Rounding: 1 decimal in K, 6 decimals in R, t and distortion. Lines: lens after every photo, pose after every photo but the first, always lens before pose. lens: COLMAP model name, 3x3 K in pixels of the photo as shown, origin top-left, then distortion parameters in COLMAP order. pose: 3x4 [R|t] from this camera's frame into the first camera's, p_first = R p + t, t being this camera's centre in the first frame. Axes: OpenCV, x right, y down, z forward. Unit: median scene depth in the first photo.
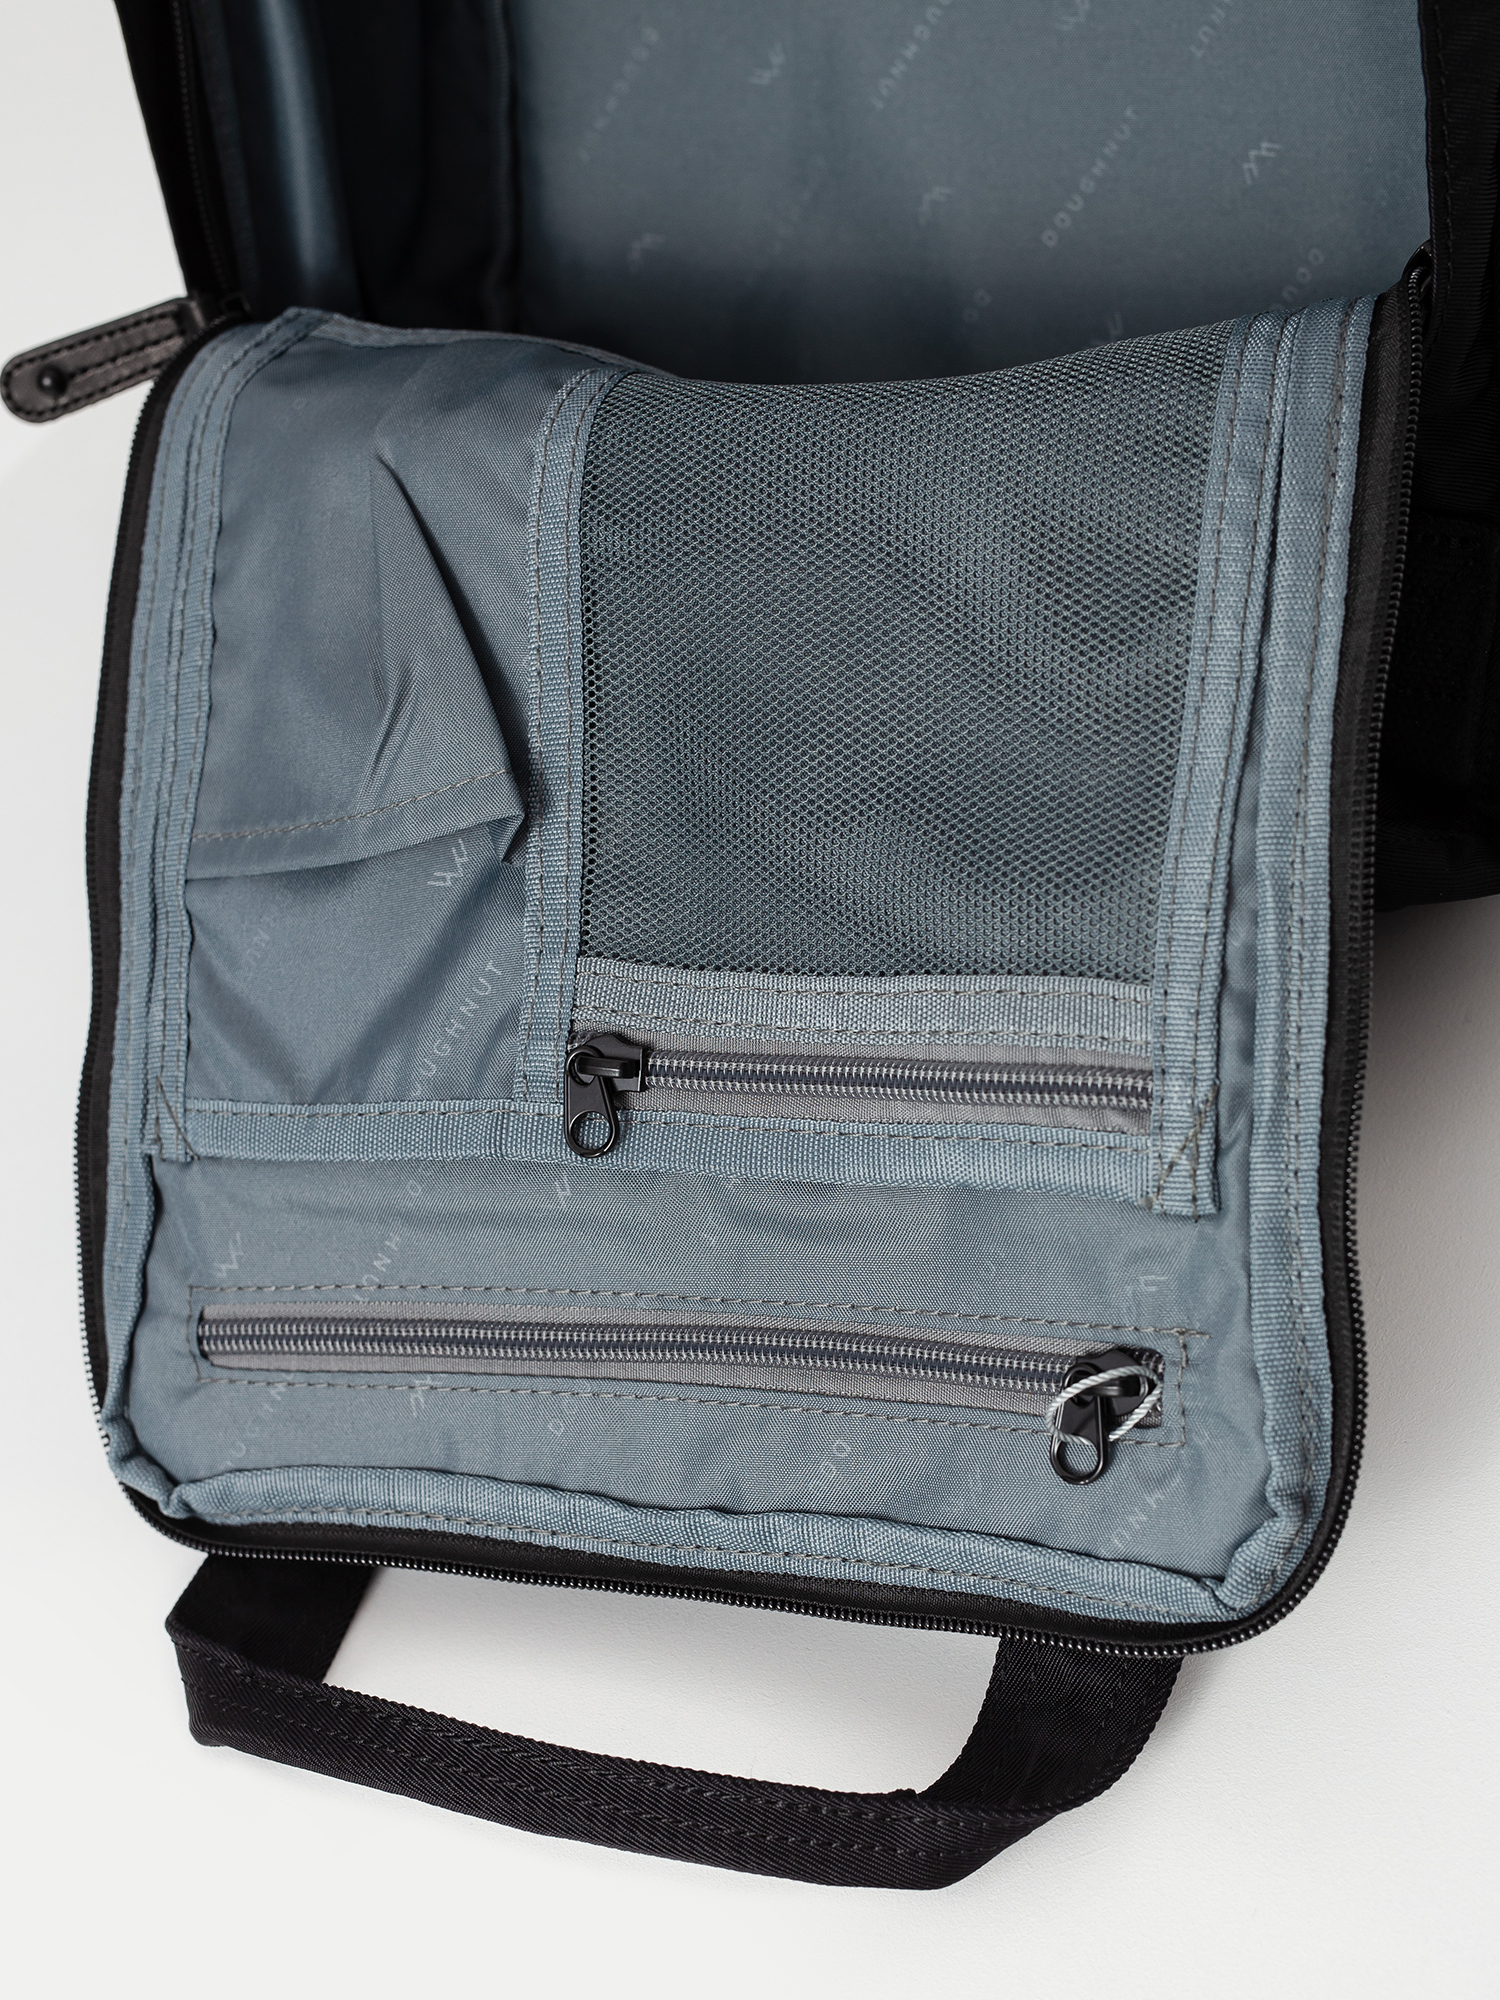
lens RADIAL K [[2880.5, 0, 750.0], [0, 2880.5, 1000.0], [0, 0, 1]] dist [-0.011262, 0.056189]
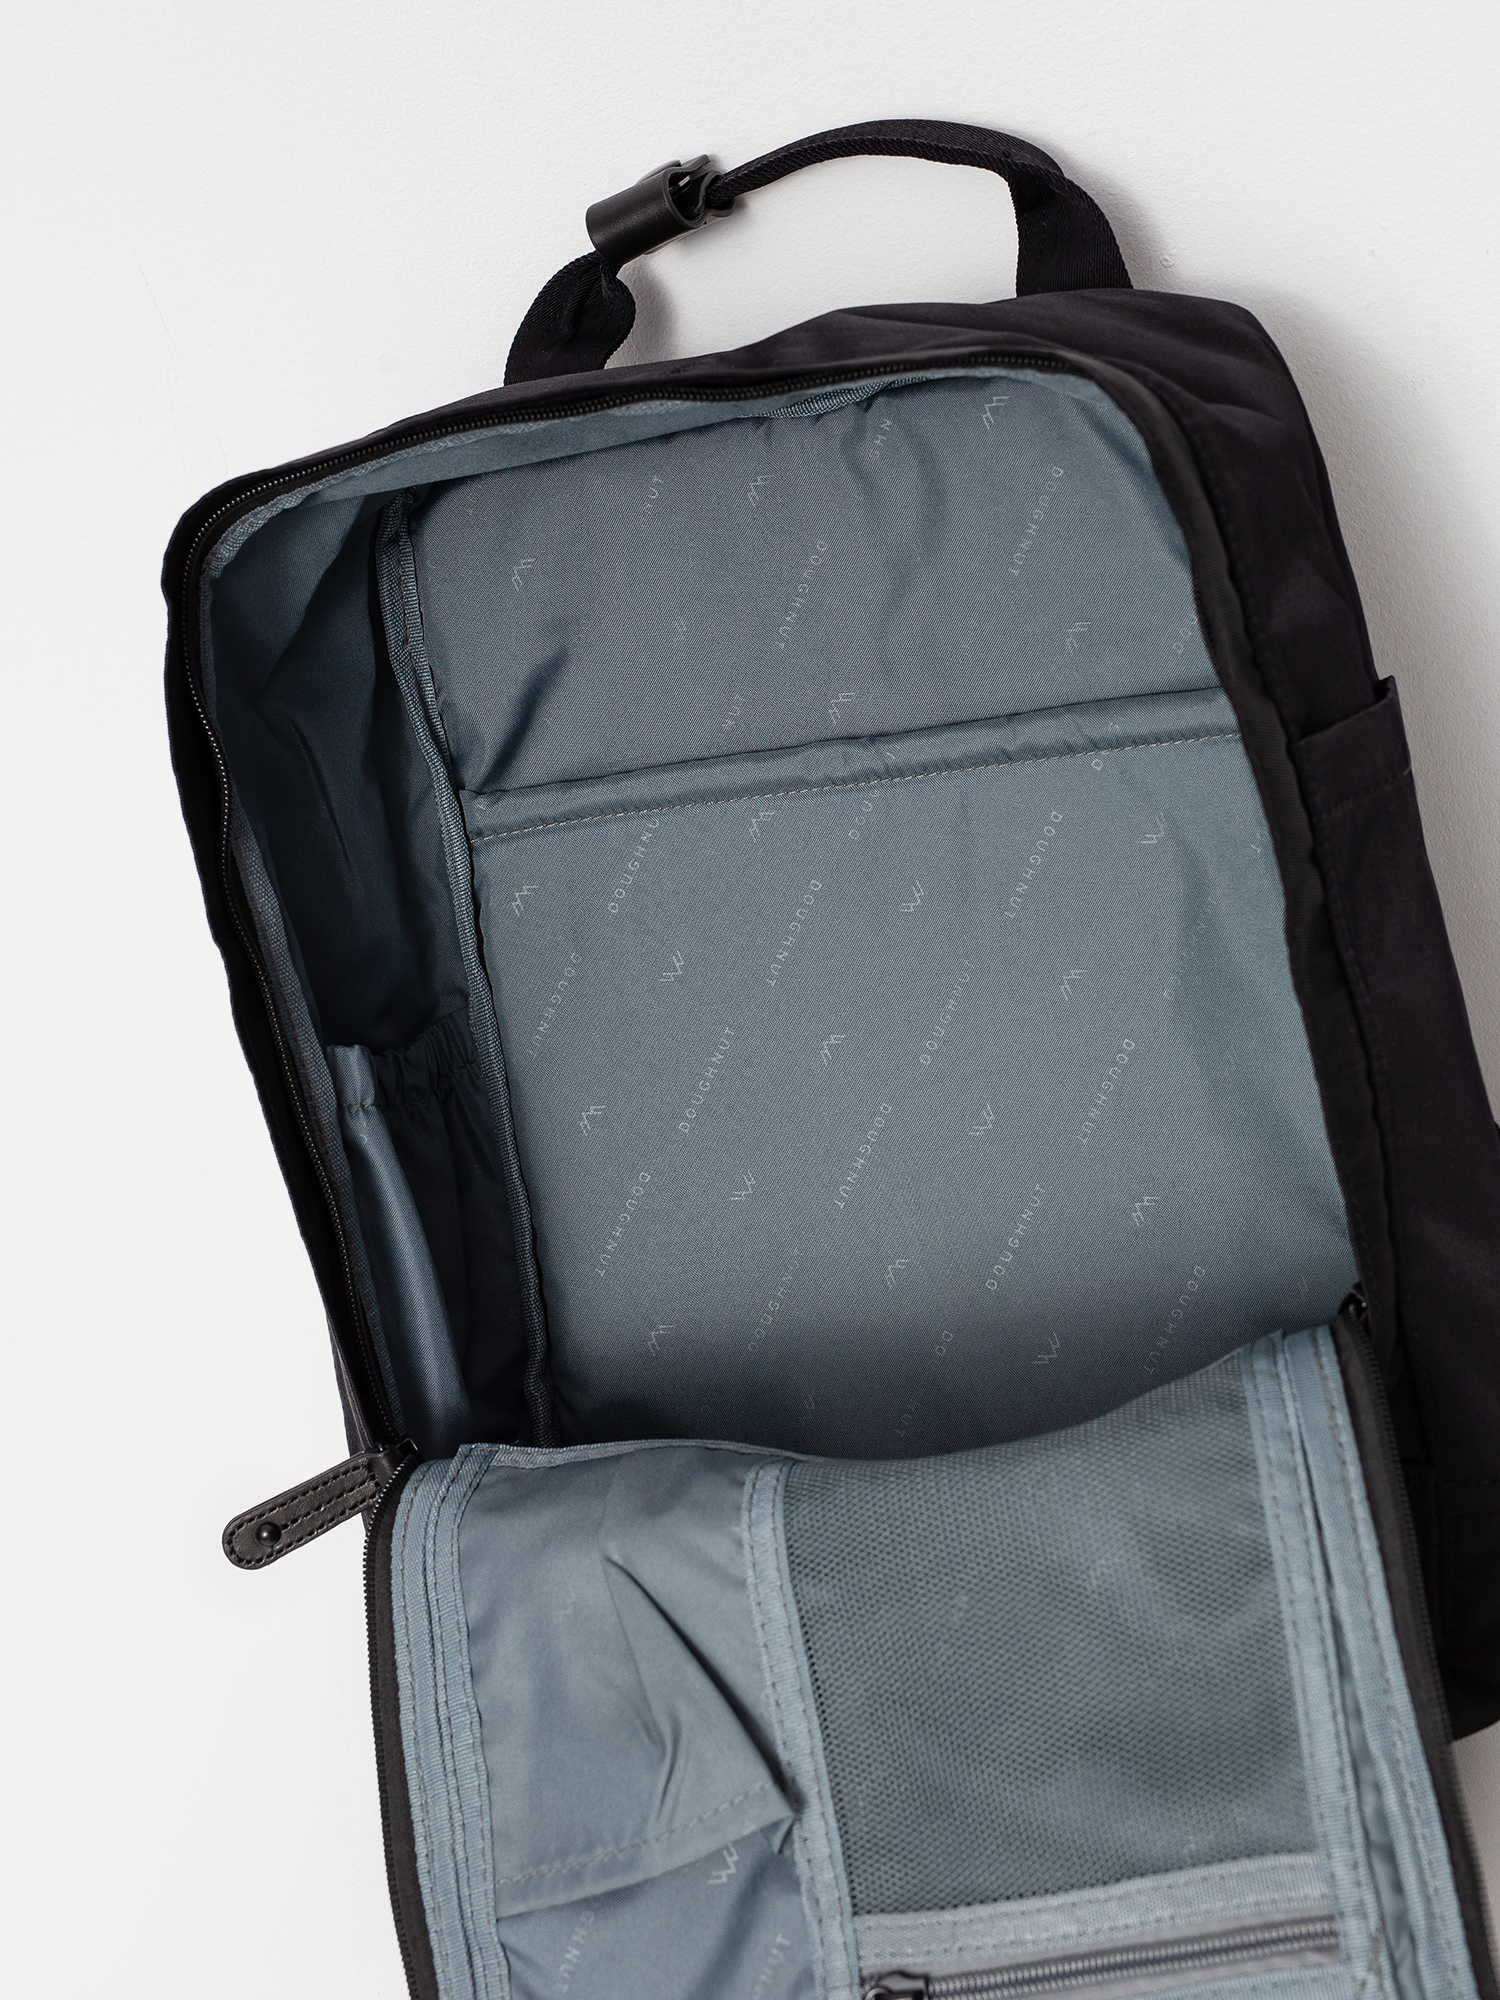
lens RADIAL K [[3031.5, 0, 750.0], [0, 3031.5, 1000.0], [0, 0, 1]] dist [-0.012649, 0.037145]
pose [[0.971548, -0.146756, 0.185897, -0.299035], [0.193839, 0.943701, -0.268055, -0.048311], [-0.136093, 0.296463, 0.945298, -0.407341]]
